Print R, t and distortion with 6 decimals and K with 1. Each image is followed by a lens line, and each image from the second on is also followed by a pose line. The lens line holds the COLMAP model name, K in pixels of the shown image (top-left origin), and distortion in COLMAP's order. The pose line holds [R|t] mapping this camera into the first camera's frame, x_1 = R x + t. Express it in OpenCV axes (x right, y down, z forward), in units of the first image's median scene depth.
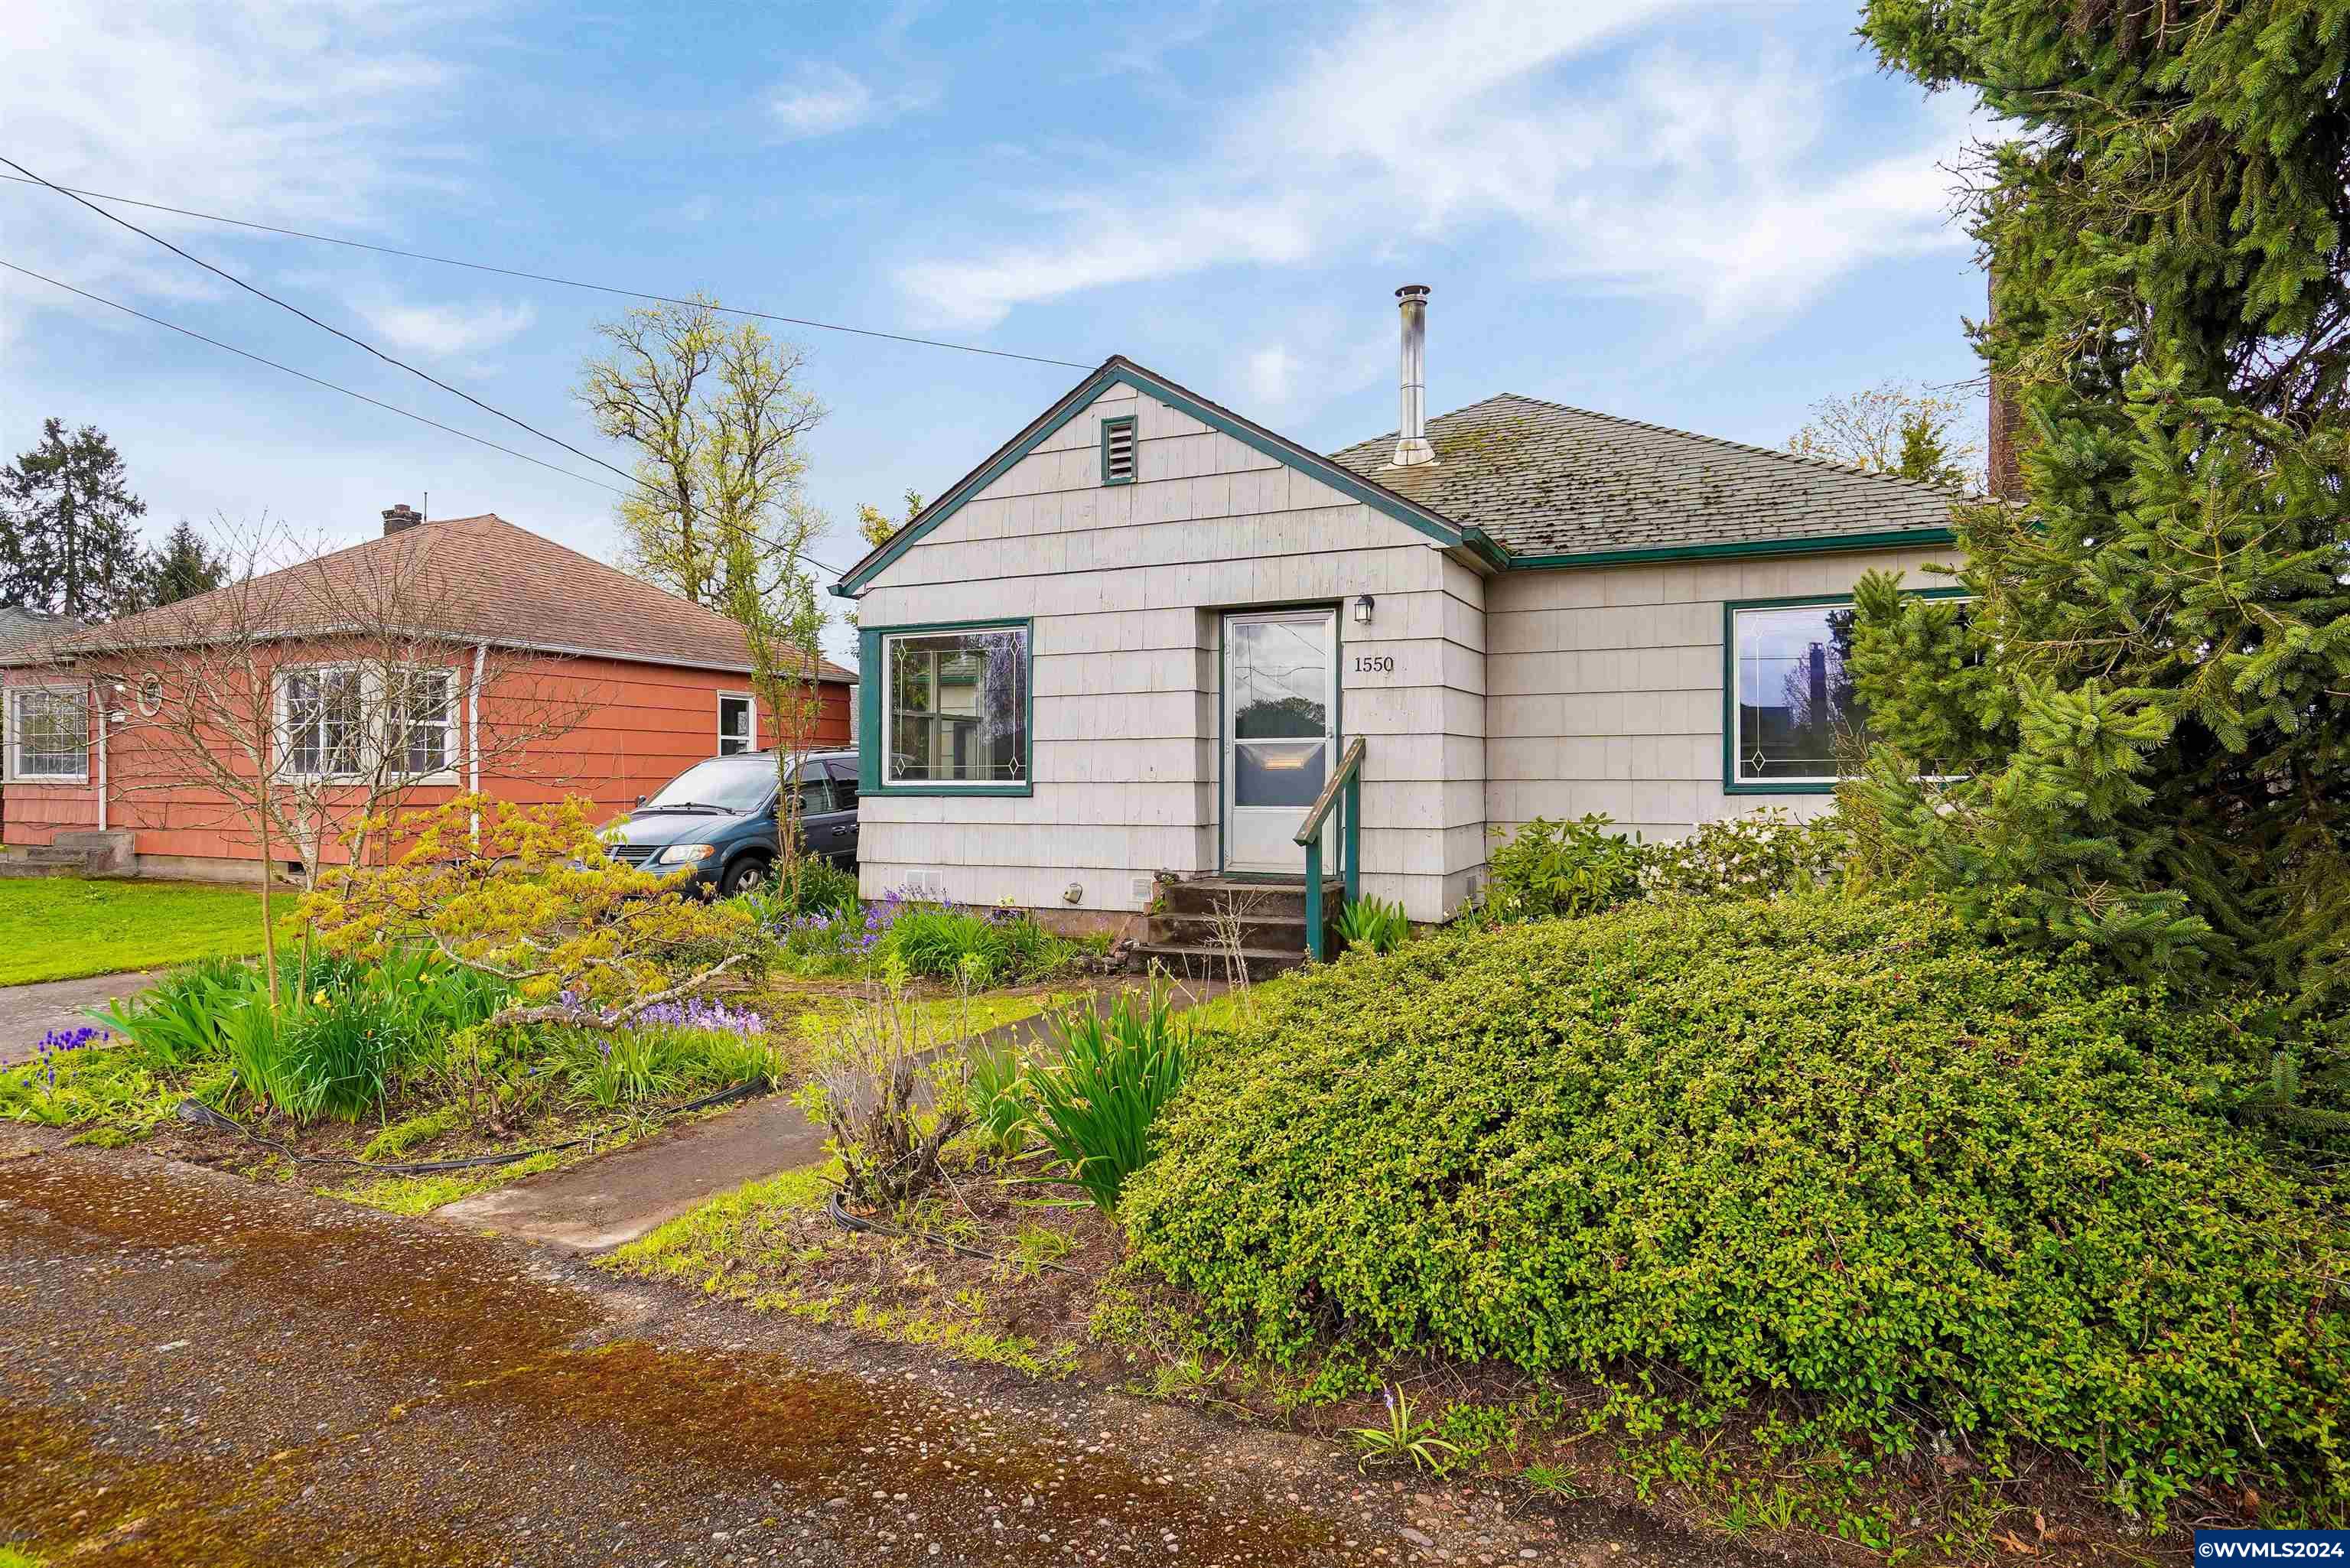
lens RADIAL K [[1155.2, 0, 1164.9], [0, 1155.2, 770.0], [0, 0, 1]] dist [-0.074454, 0.030972]
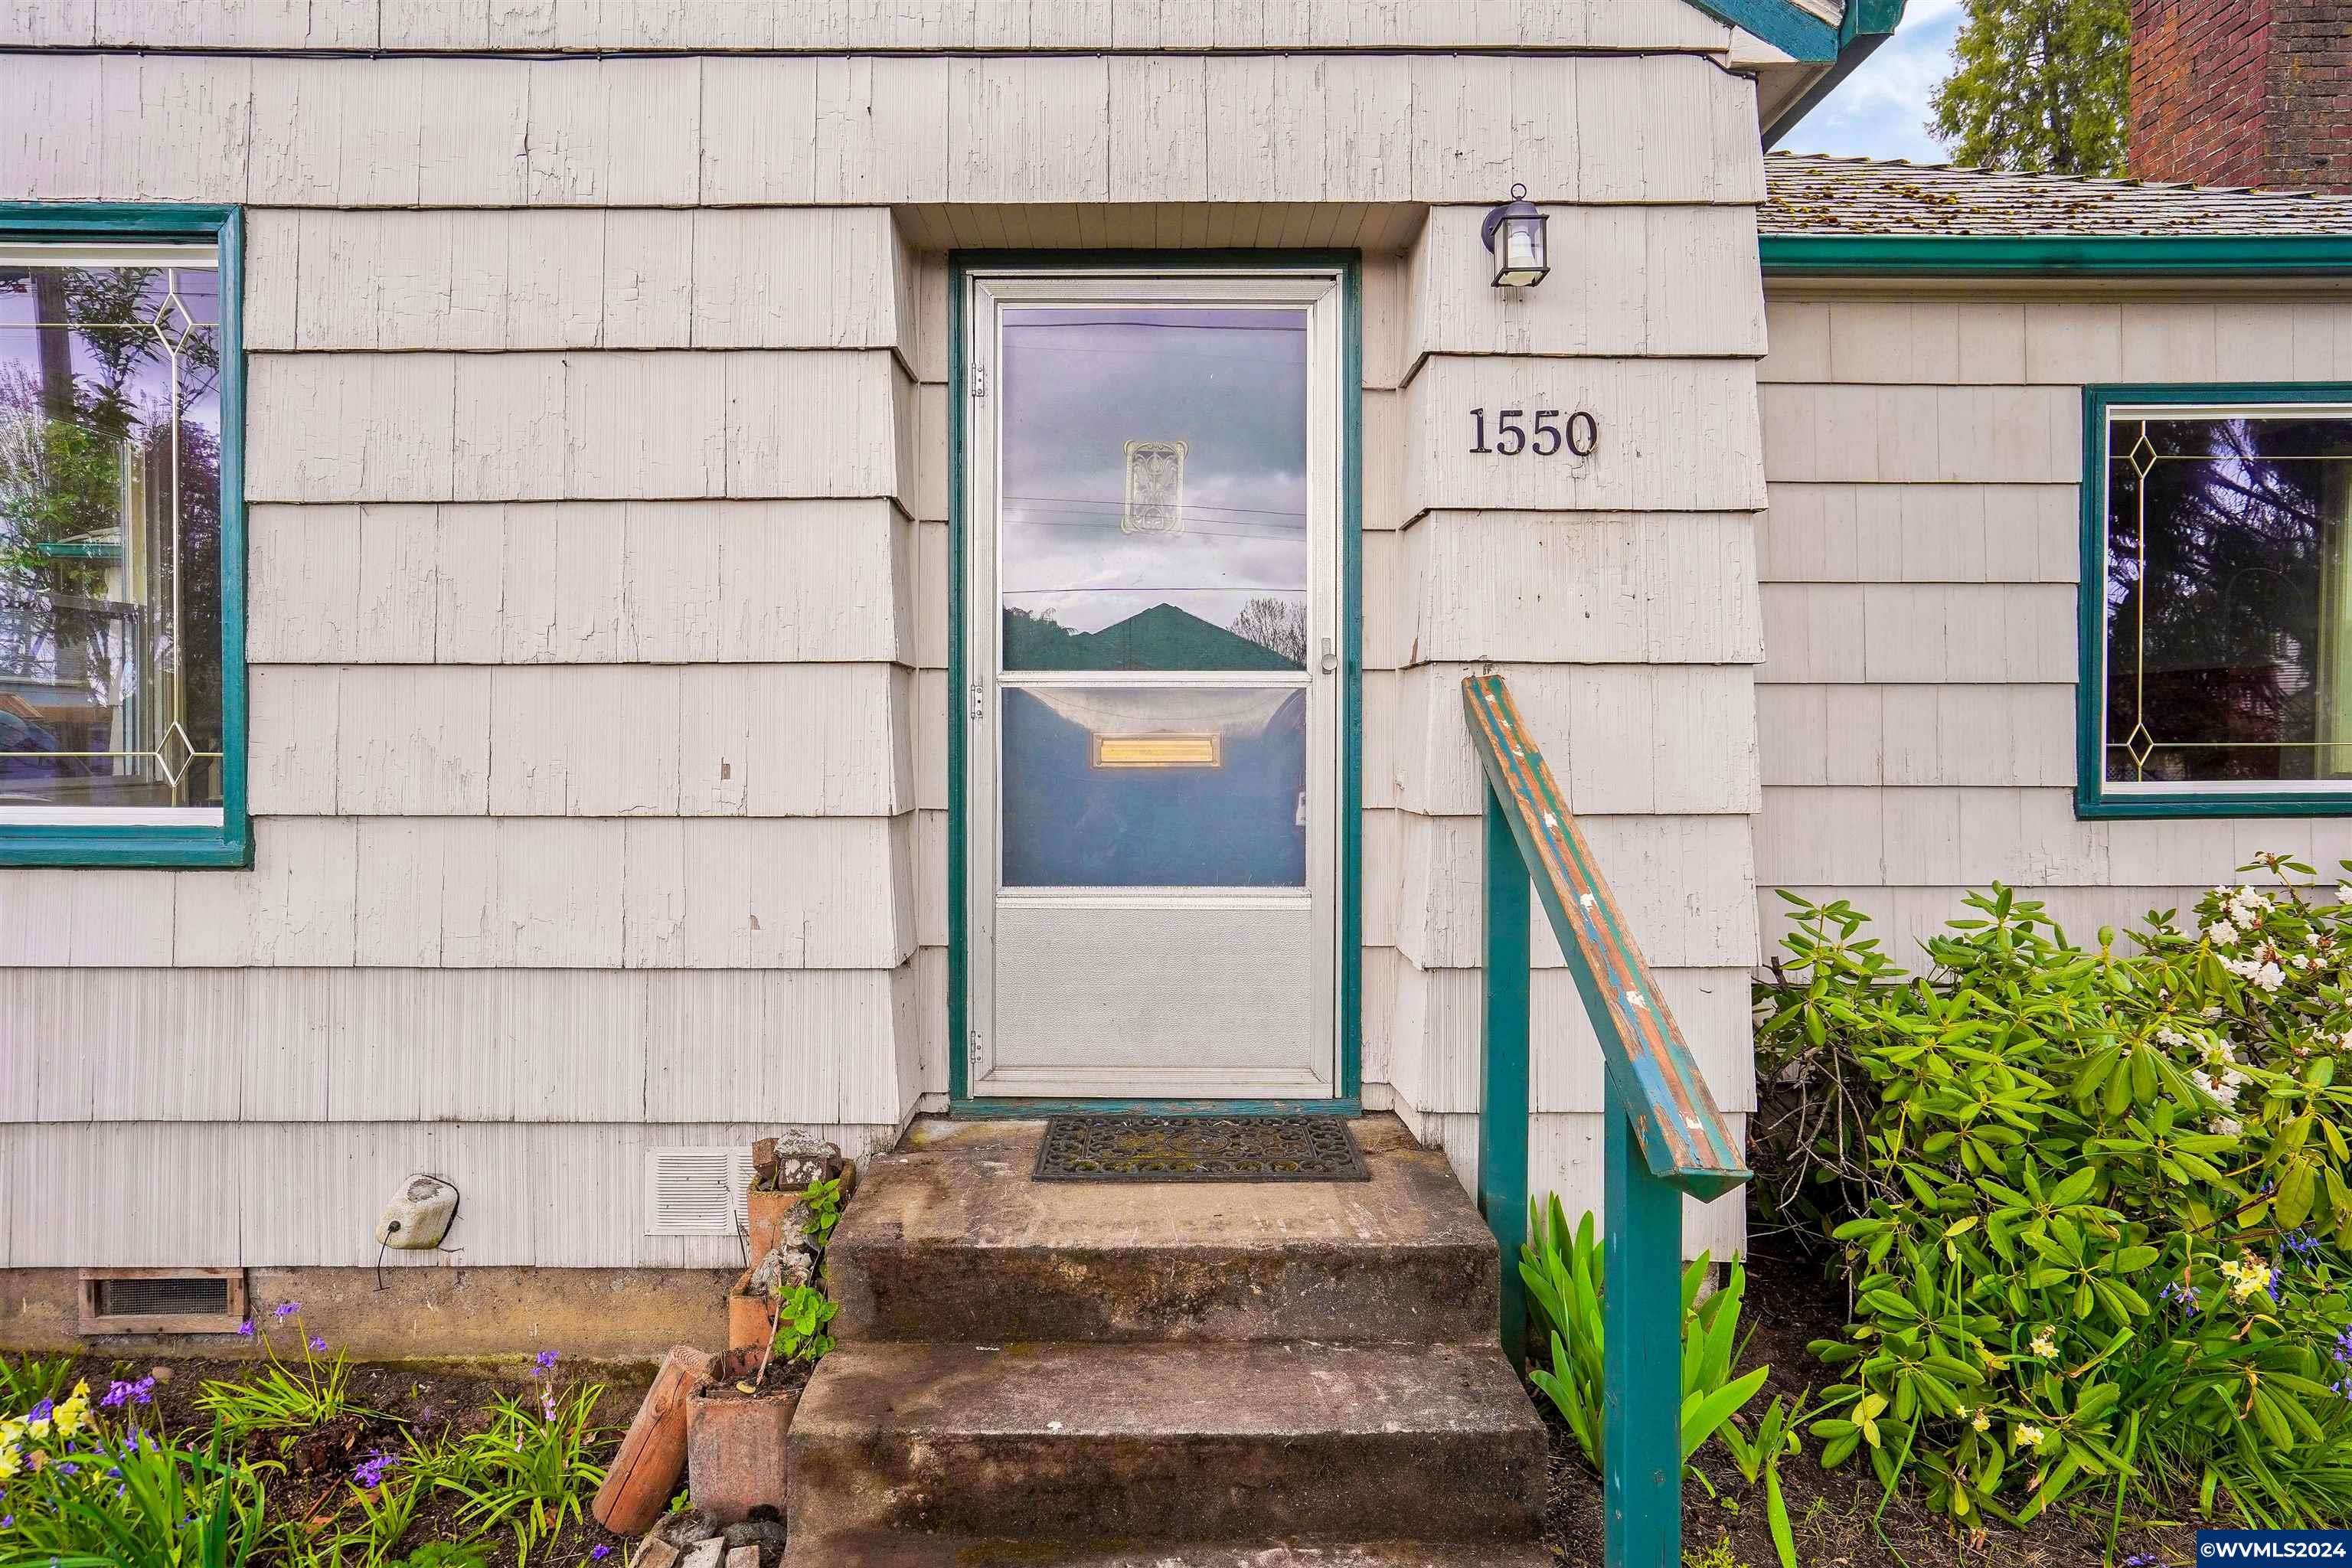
lens RADIAL K [[1156.3, 0, 1165.9], [0, 1156.3, 770.0], [0, 0, 1]] dist [-0.074454, 0.030972]
pose [[0.905373, -0.011273, 0.424467, -0.031289], [-0.008249, 0.998992, 0.044124, -0.014042], [-0.424537, -0.043450, 0.904368, 0.693999]]
